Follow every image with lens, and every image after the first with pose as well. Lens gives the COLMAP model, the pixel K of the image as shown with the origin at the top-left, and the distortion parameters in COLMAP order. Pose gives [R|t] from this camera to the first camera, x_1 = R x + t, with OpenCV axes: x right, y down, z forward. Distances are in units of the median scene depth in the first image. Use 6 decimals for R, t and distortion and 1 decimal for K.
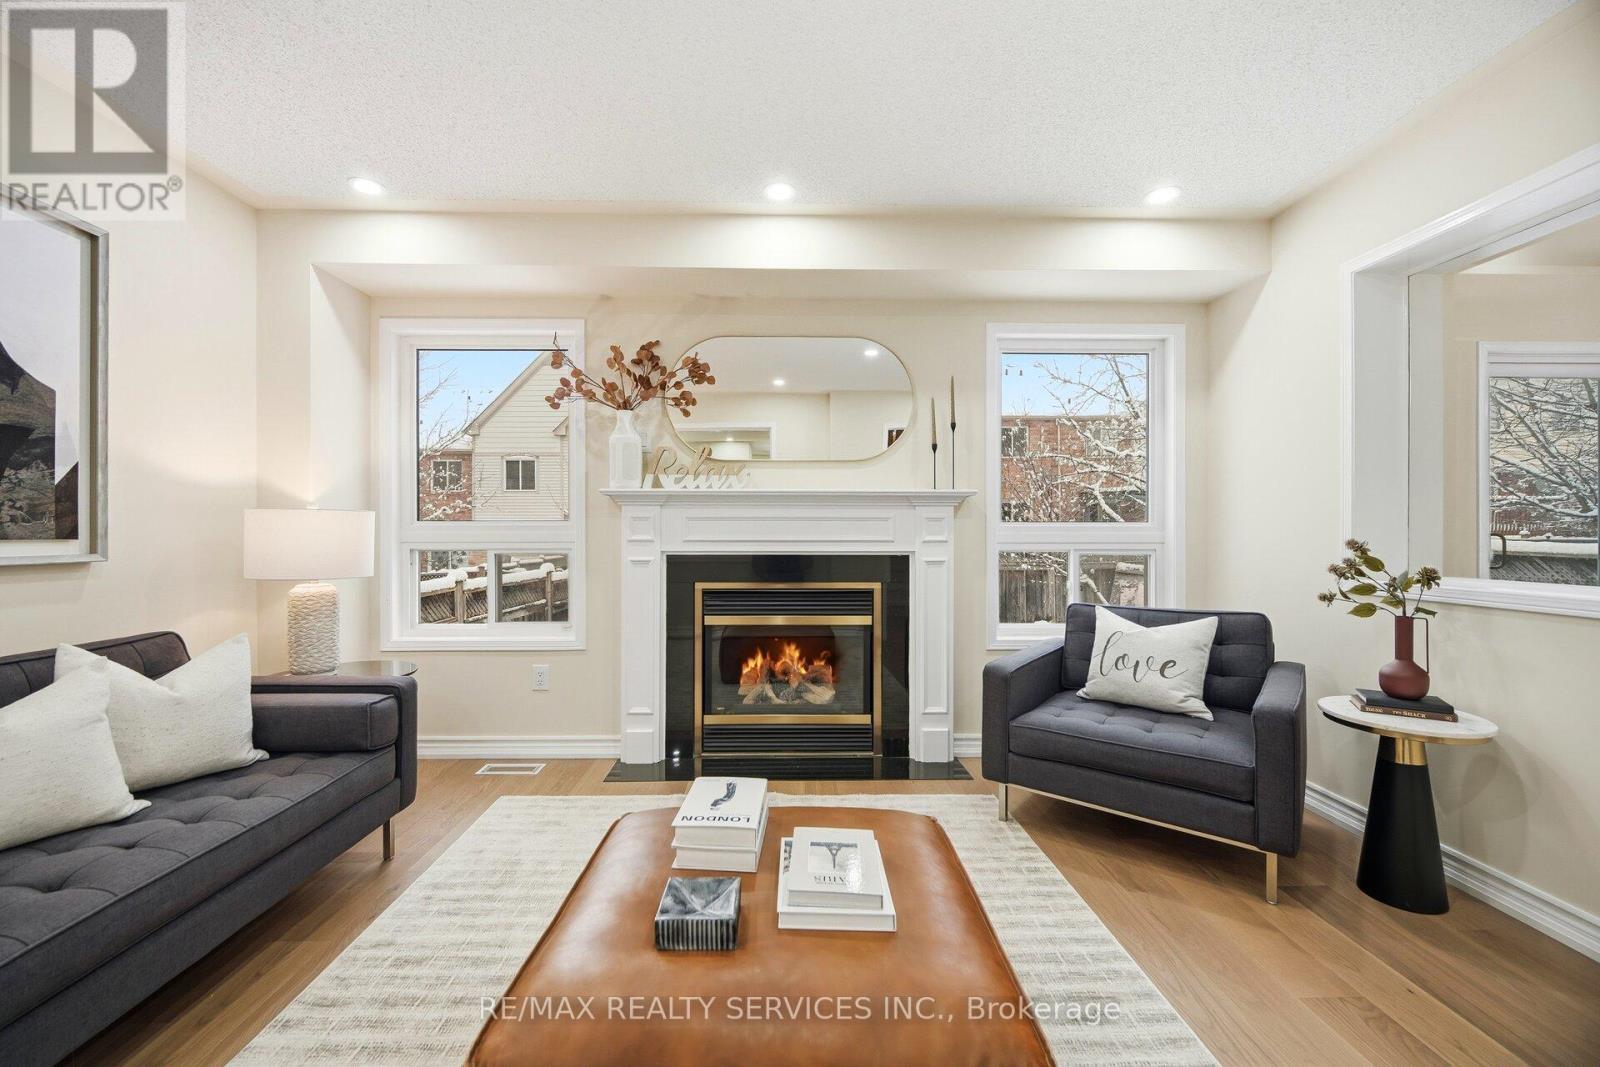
lens RADIAL K [[654.7, 0, 793.7], [0, 654.7, 528.3], [0, 0, 1]] dist [-0.001141, 0.000065]
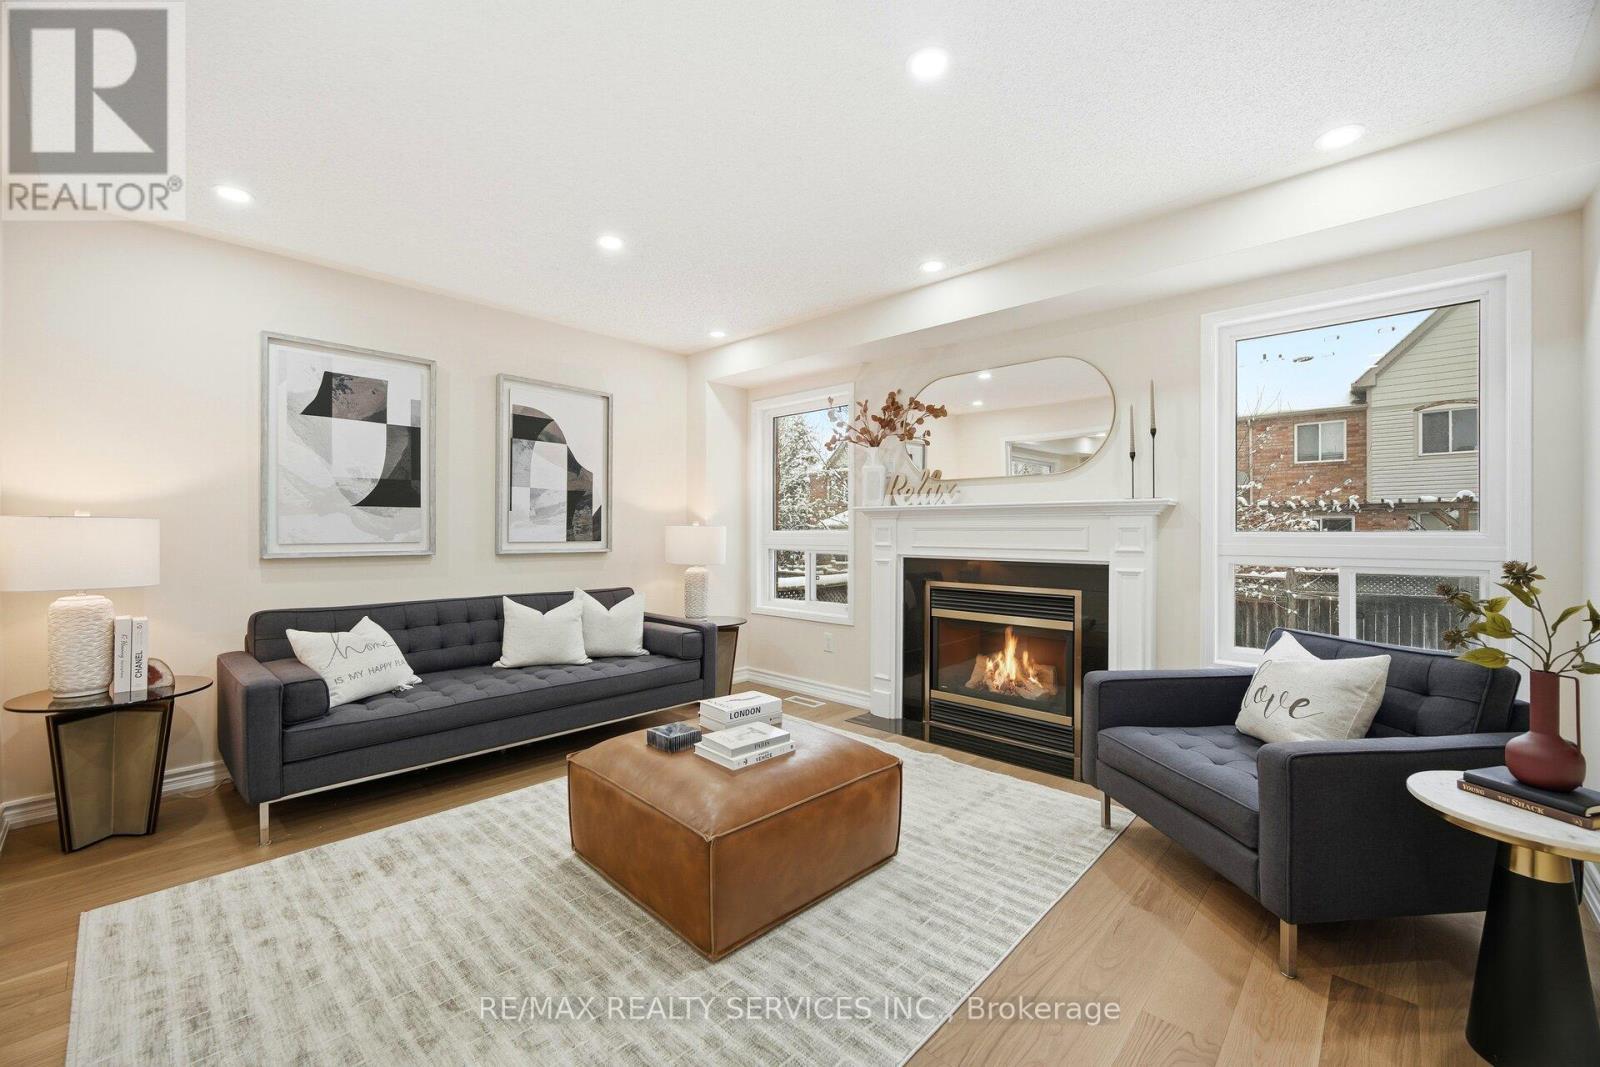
lens RADIAL K [[654.7, 0, 793.7], [0, 654.7, 528.3], [0, 0, 1]] dist [-0.001141, 0.000065]
pose [[0.711726, -0.001686, -0.702455, 0.562333], [-0.001218, 0.999993, -0.003634, -0.011643], [0.702456, 0.003442, 0.711719, -0.053069]]
